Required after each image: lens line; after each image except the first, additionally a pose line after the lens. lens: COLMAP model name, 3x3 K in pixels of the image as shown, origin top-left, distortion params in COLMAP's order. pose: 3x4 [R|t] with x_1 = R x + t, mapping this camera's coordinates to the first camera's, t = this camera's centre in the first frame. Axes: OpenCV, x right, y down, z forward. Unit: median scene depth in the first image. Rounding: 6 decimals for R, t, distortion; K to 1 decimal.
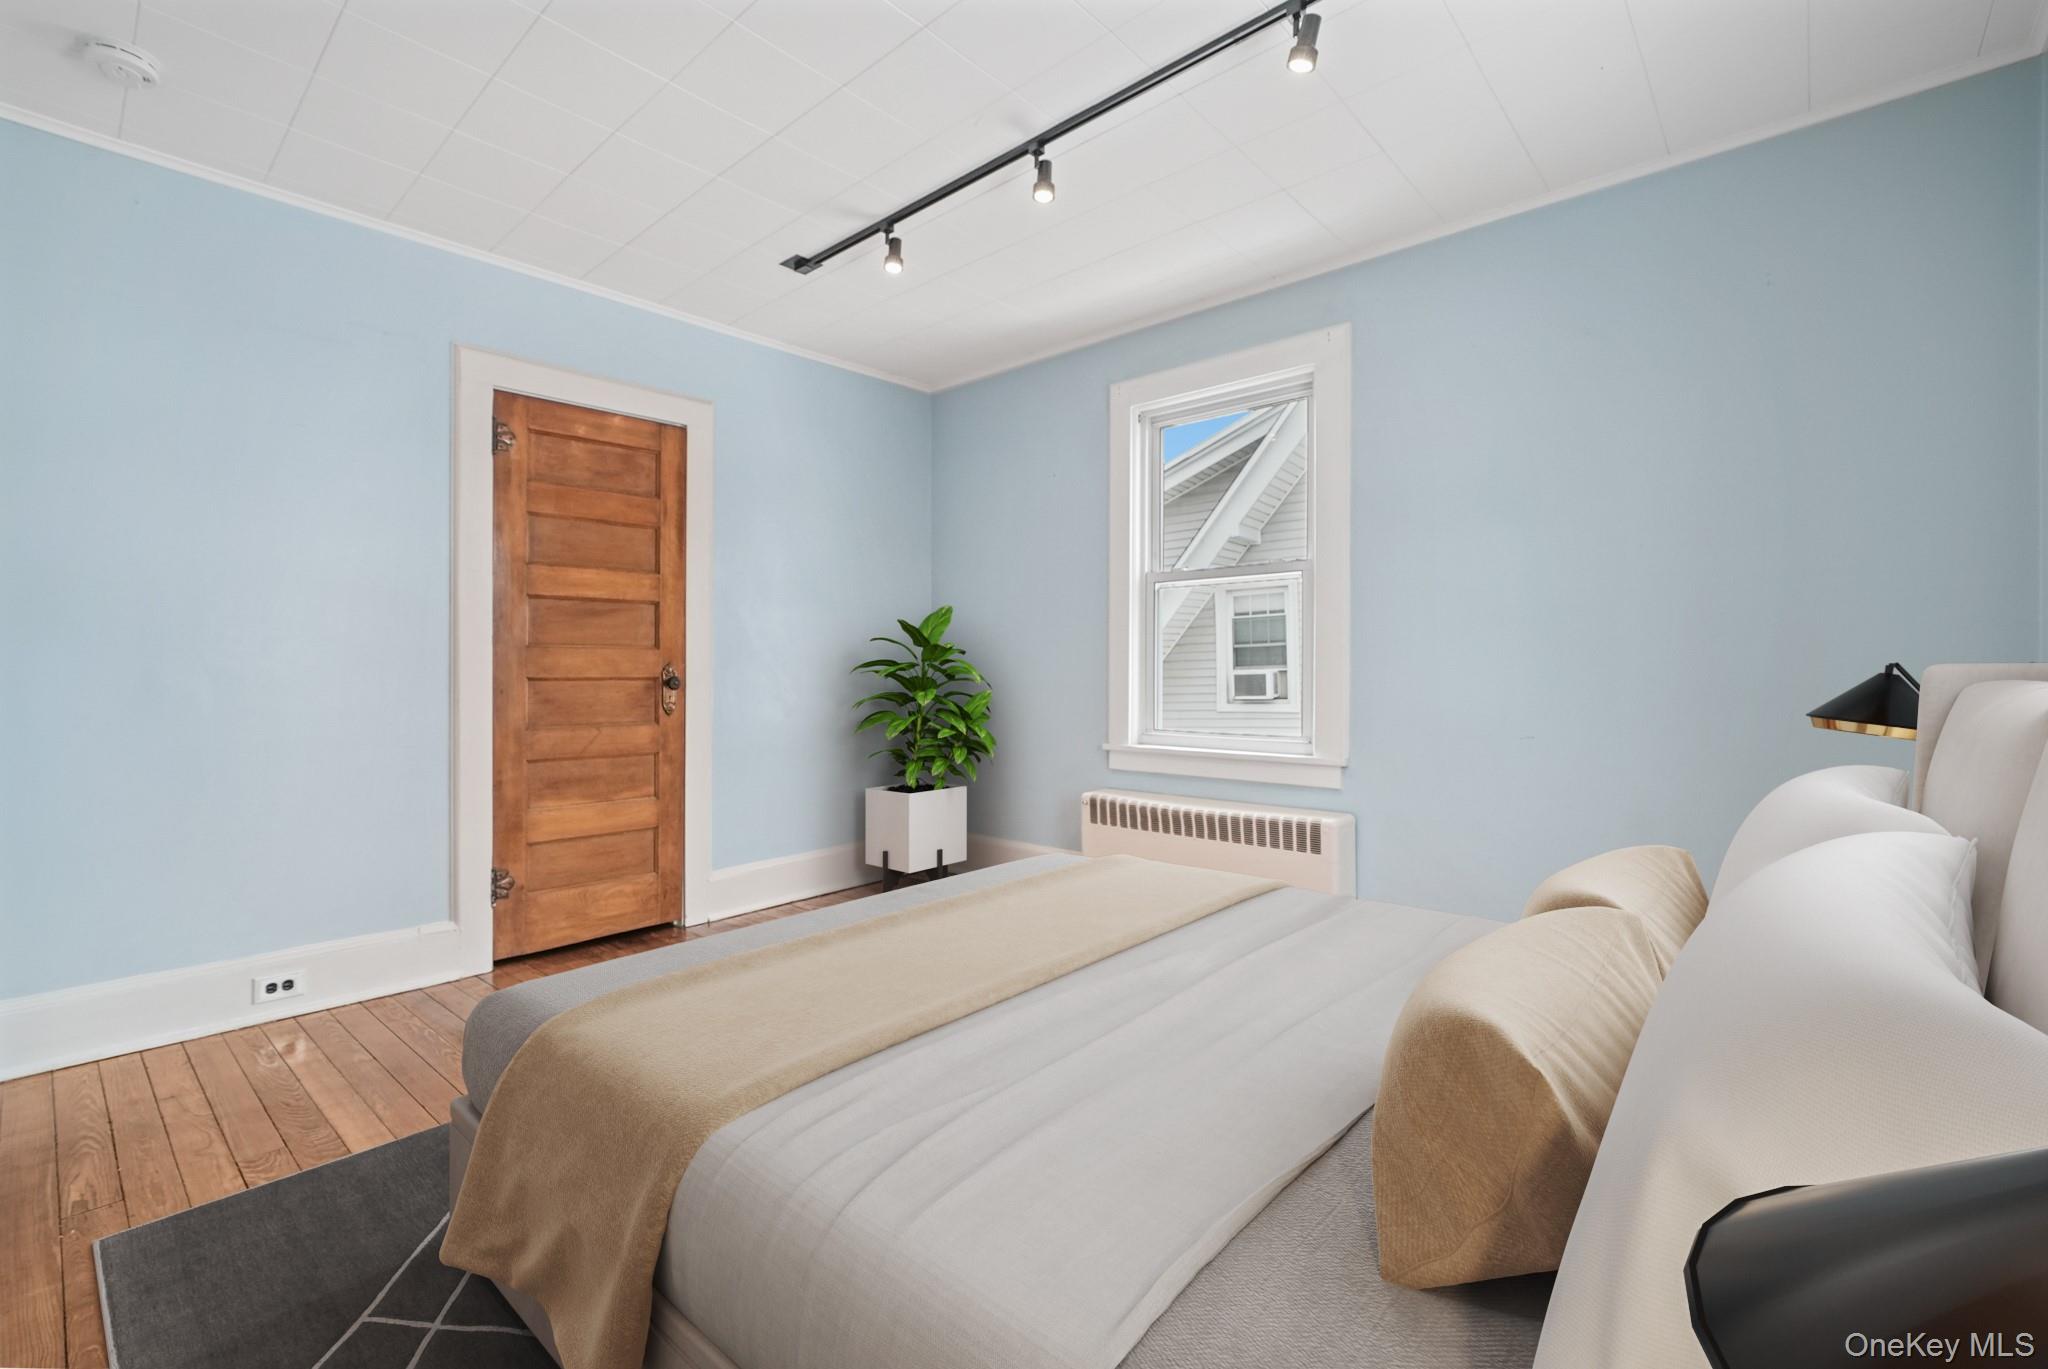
lens RADIAL K [[894.8, 0, 1017.5], [0, 894.8, 675.9], [0, 0, 1]] dist [-0.003468, -0.000109]
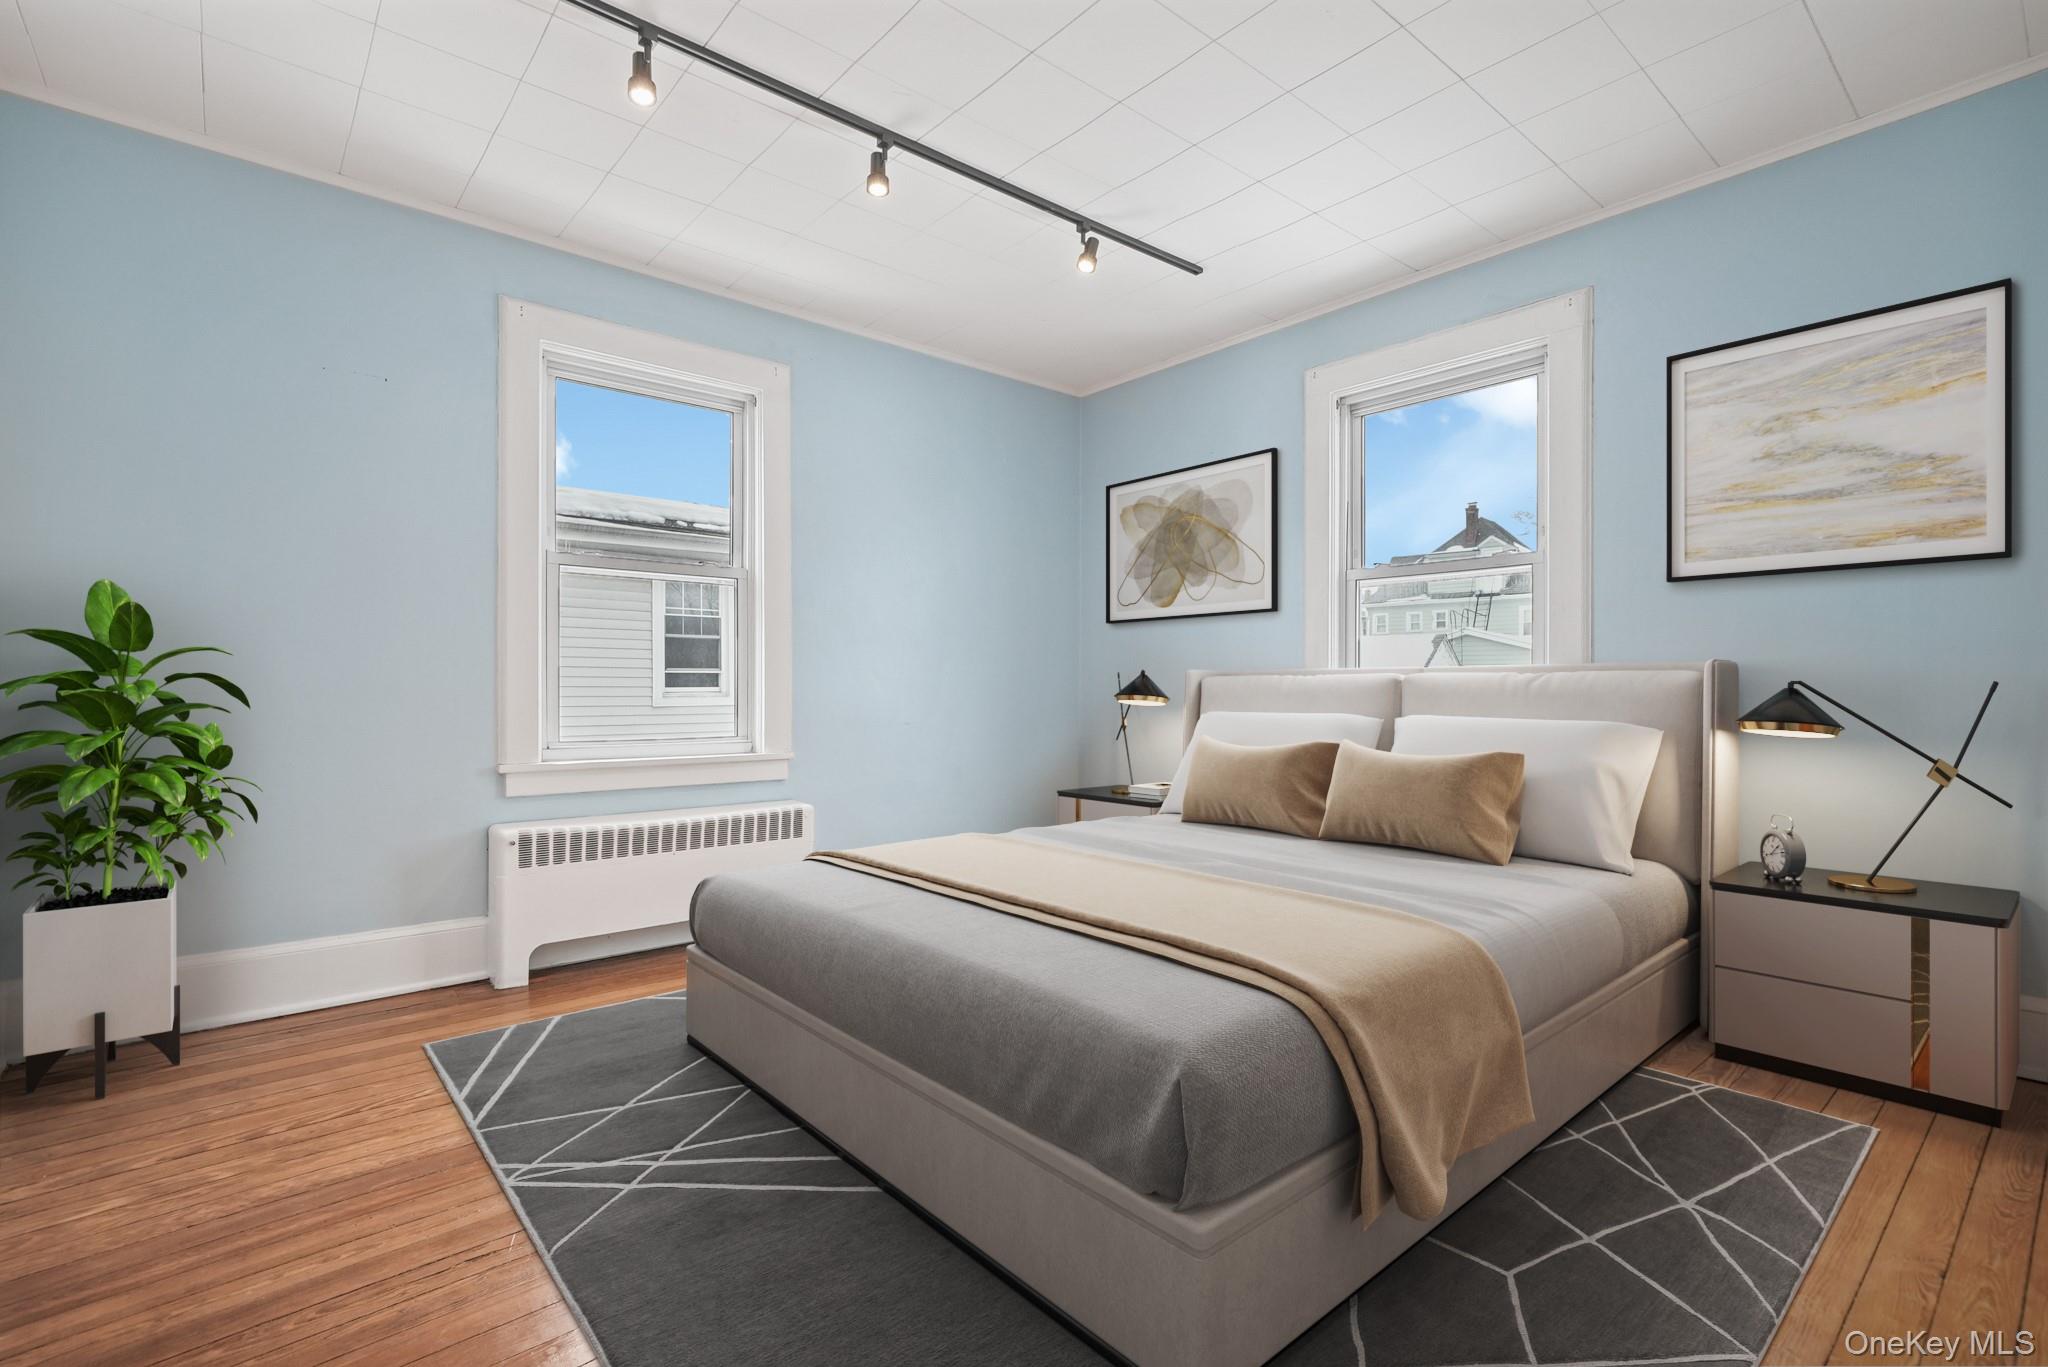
lens RADIAL K [[929.6, 0, 1019.0], [0, 929.6, 691.3], [0, 0, 1]] dist [0.003250, 0.000263]
pose [[0.147410, -0.000207, 0.989075, -0.676420], [0.002893, 0.999996, -0.000222, 0.015453], [-0.989071, 0.002894, 0.147410, 0.485846]]
